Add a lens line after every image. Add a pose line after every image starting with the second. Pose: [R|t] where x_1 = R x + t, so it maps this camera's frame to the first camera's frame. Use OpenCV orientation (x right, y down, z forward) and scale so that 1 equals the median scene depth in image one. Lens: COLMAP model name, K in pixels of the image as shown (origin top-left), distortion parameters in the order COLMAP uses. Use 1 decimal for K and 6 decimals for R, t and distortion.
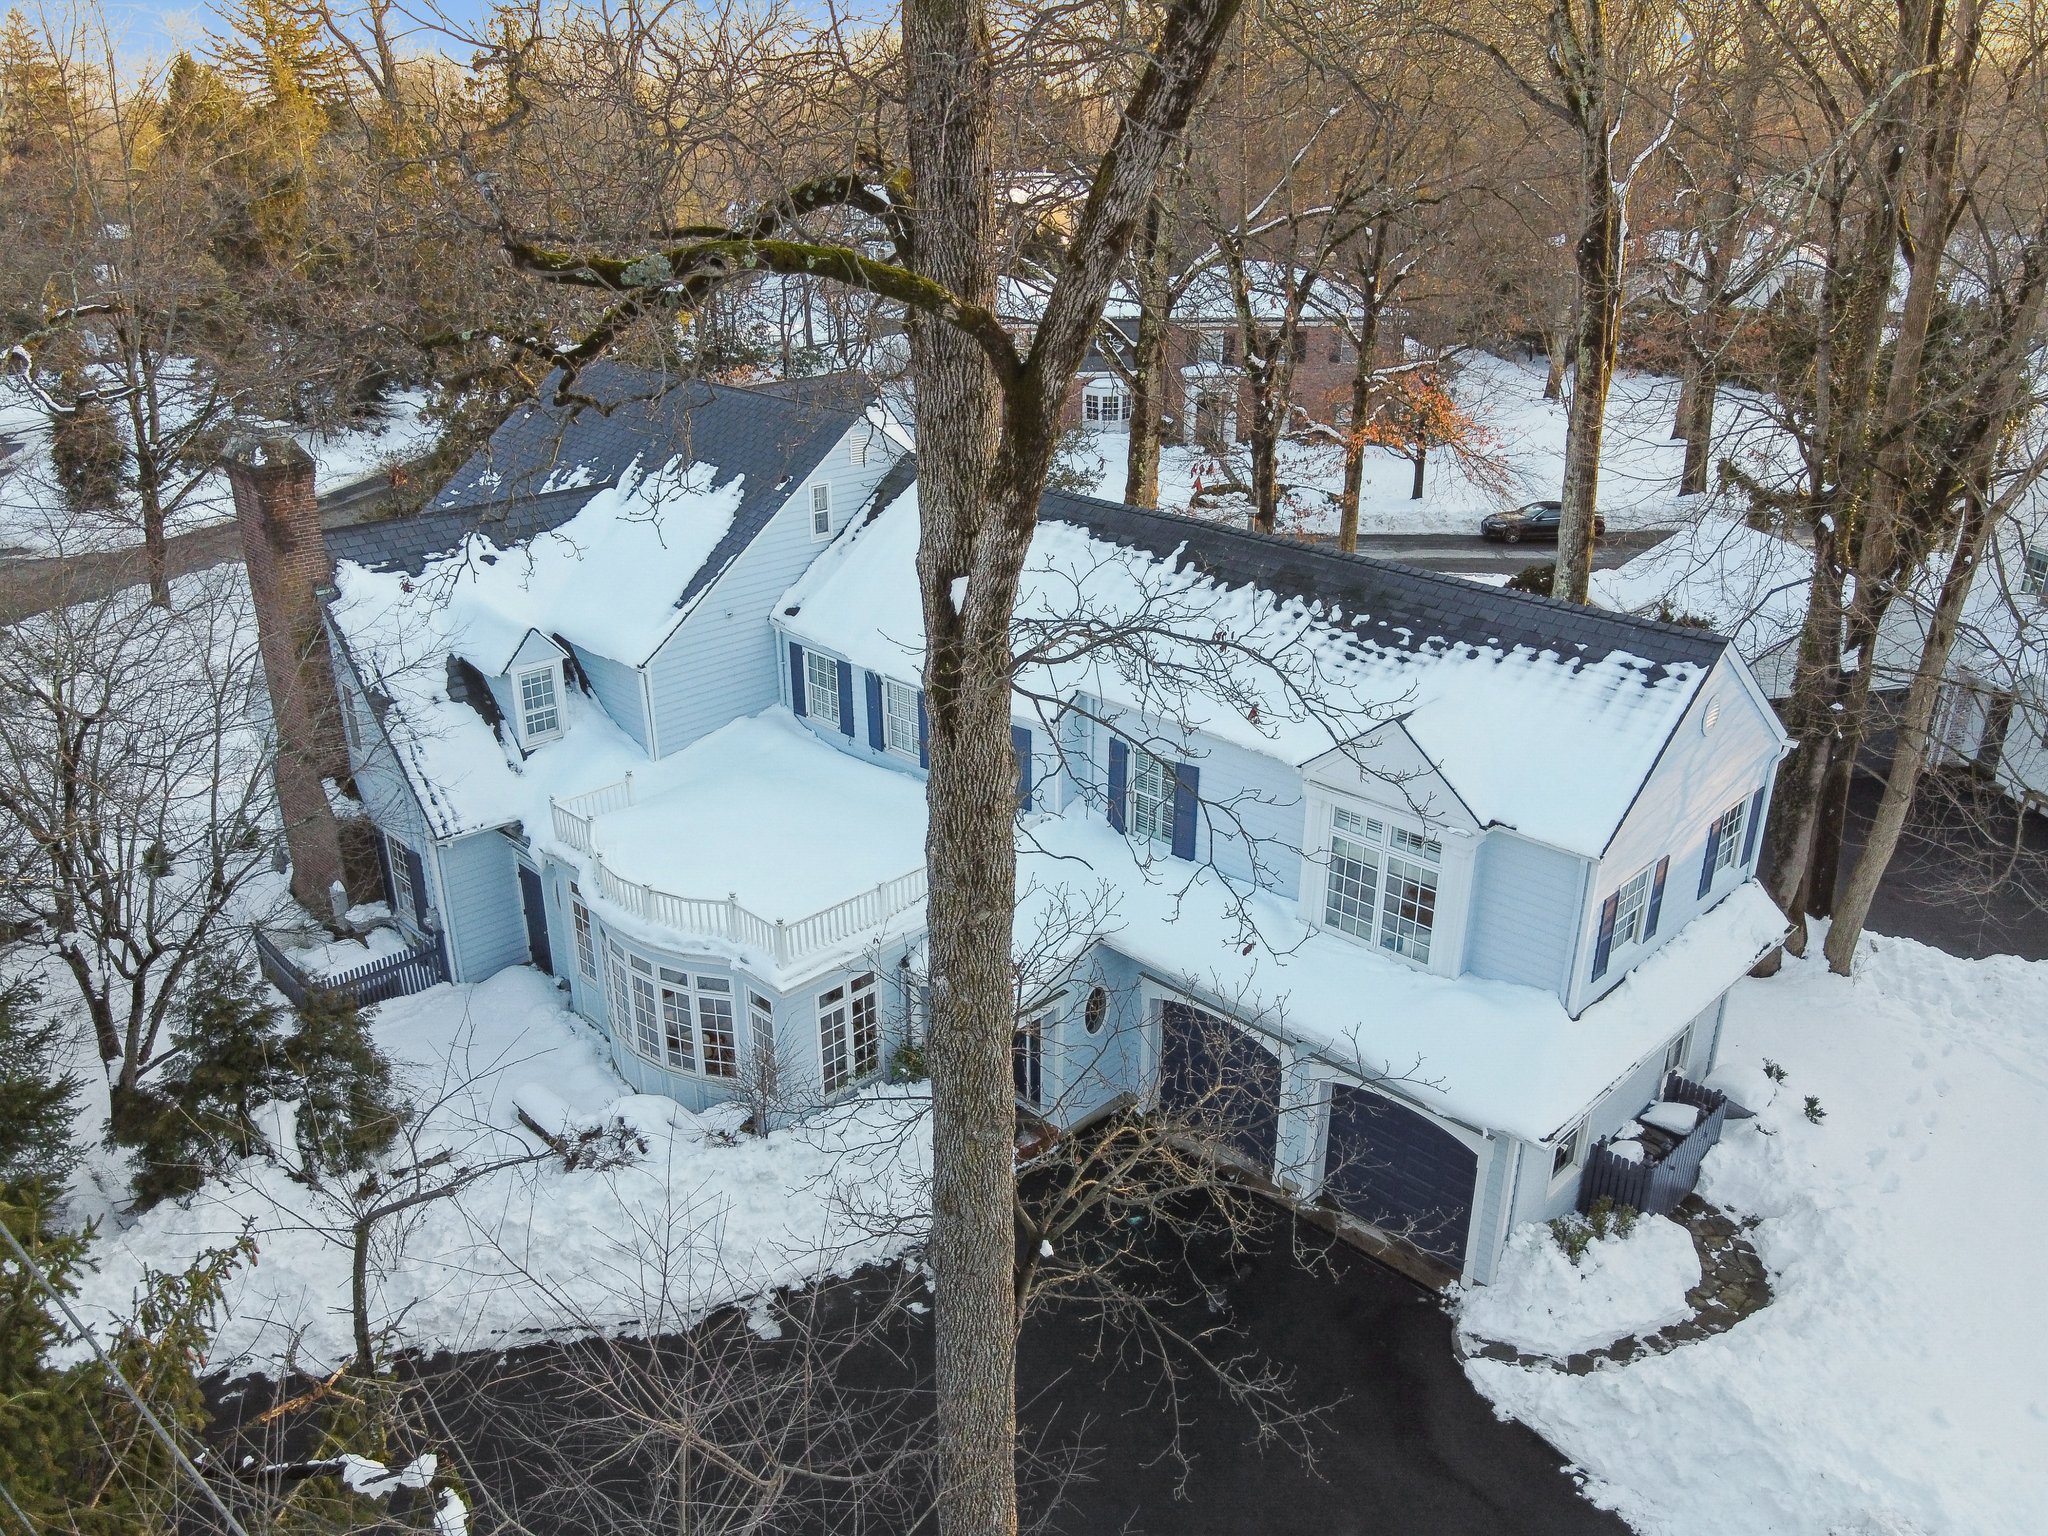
lens RADIAL K [[1583.7, 0, 1027.7], [0, 1583.7, 781.7], [0, 0, 1]] dist [0.008853, 0.000684]
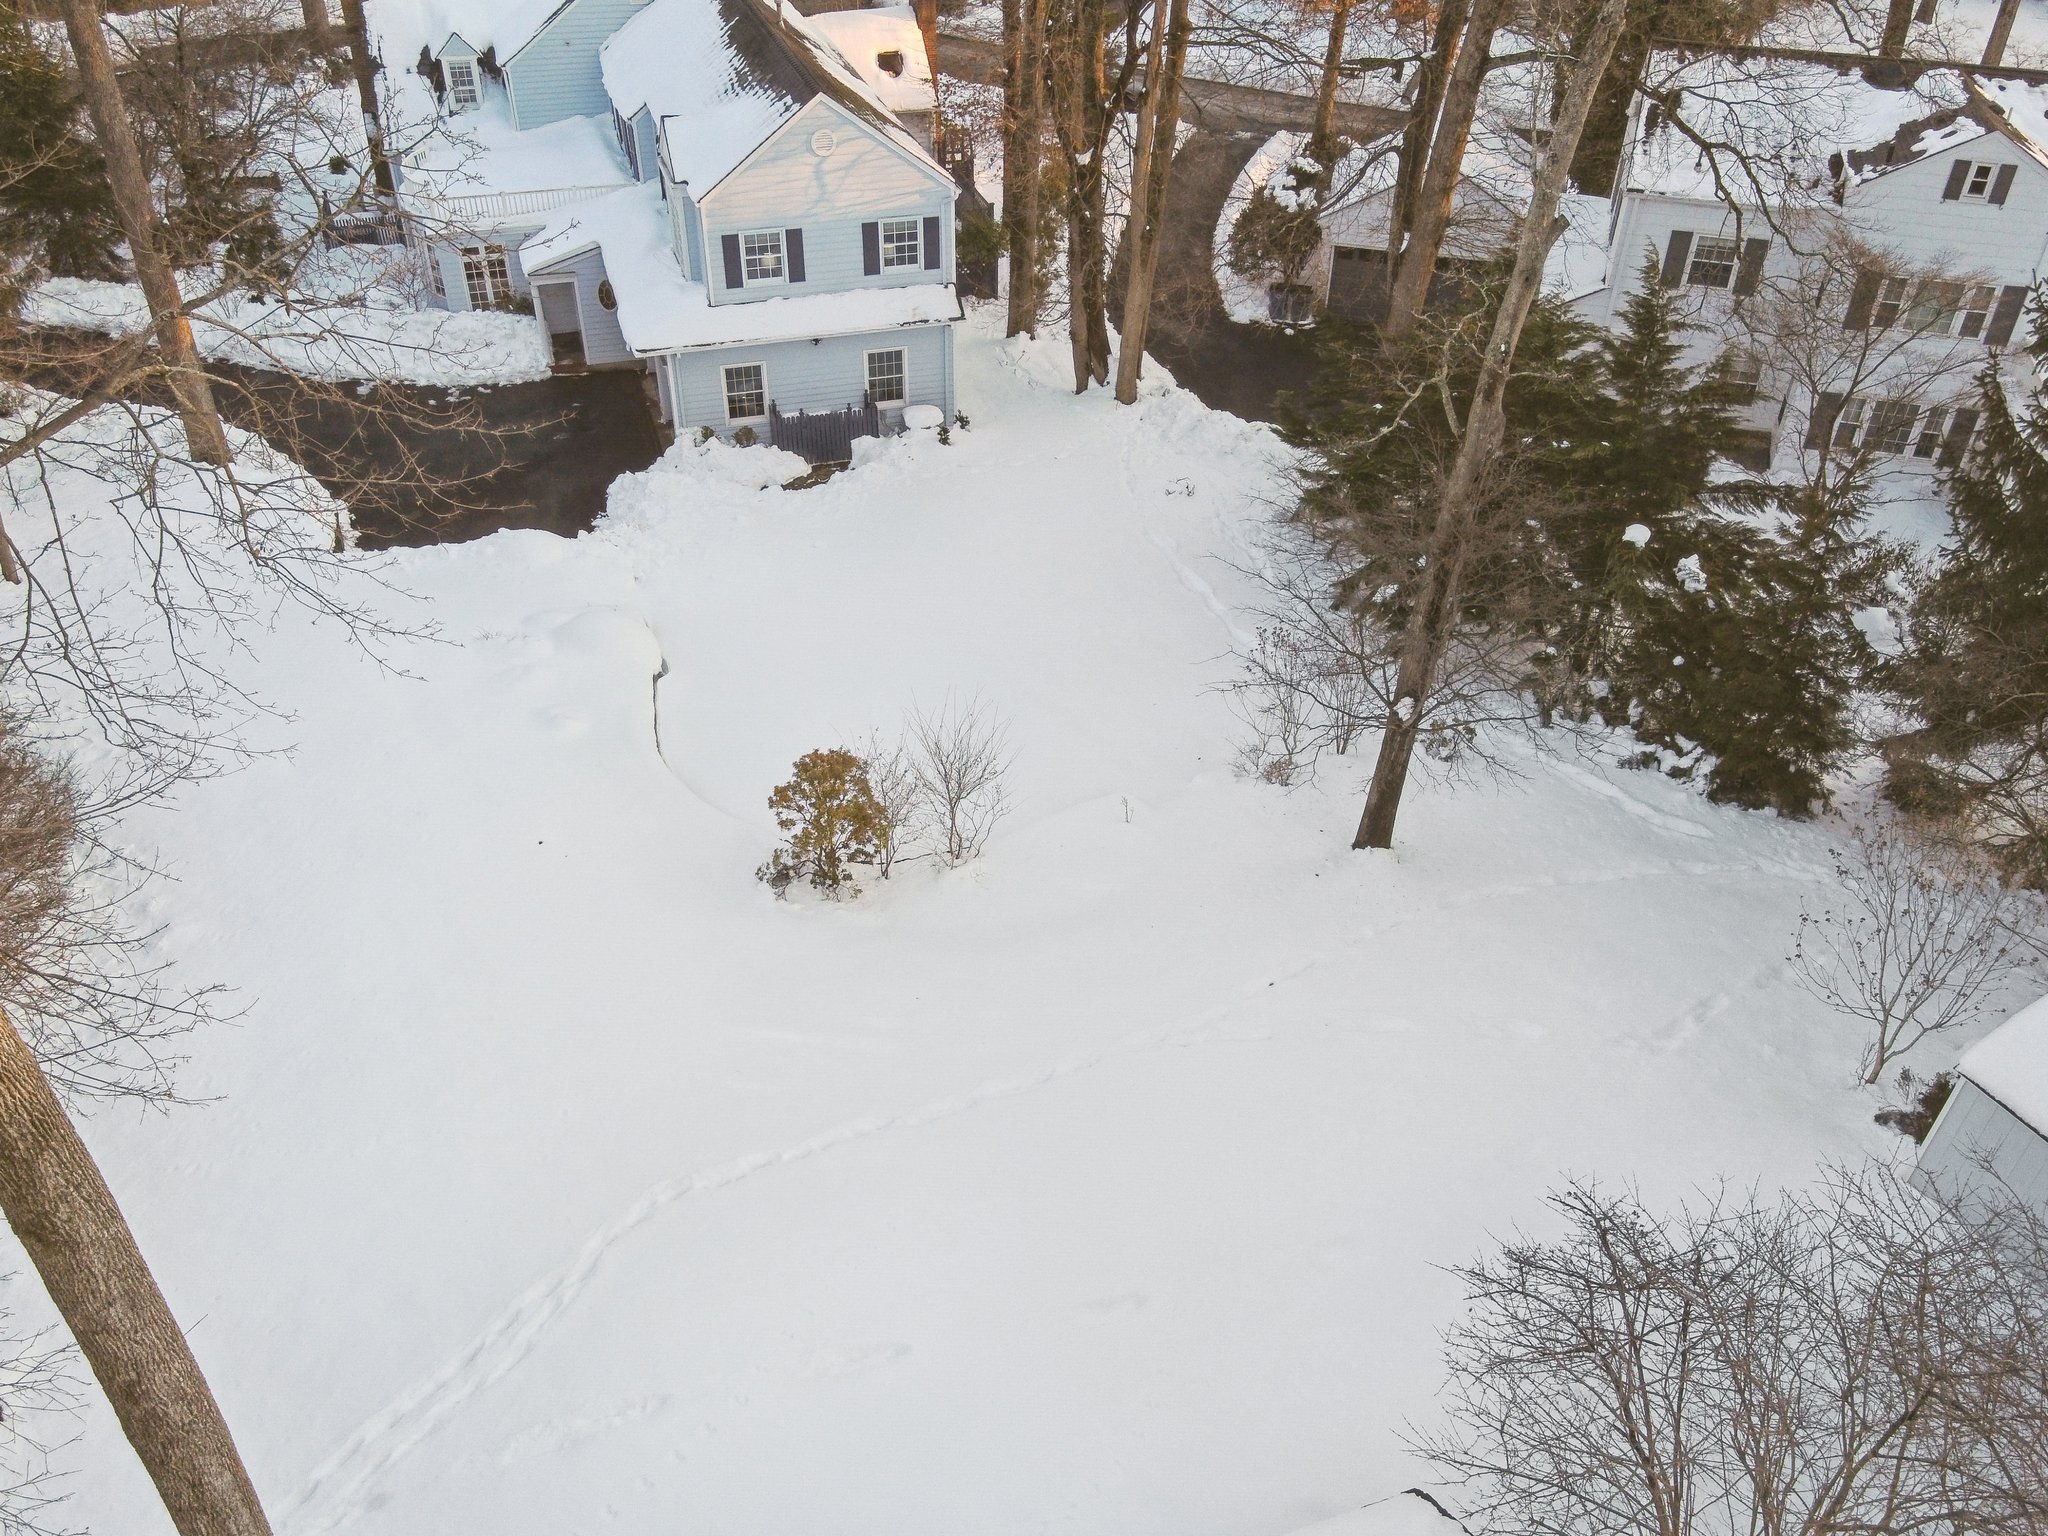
lens RADIAL K [[1549.1, 0, 1021.1], [0, 1549.1, 798.8], [0, 0, 1]] dist [-0.001825, 0.026443]
pose [[0.889523, 0.298046, -0.346292, 1.017208], [-0.203574, 0.937084, 0.283606, 0.074011], [0.409032, -0.181778, 0.894231, -0.372227]]
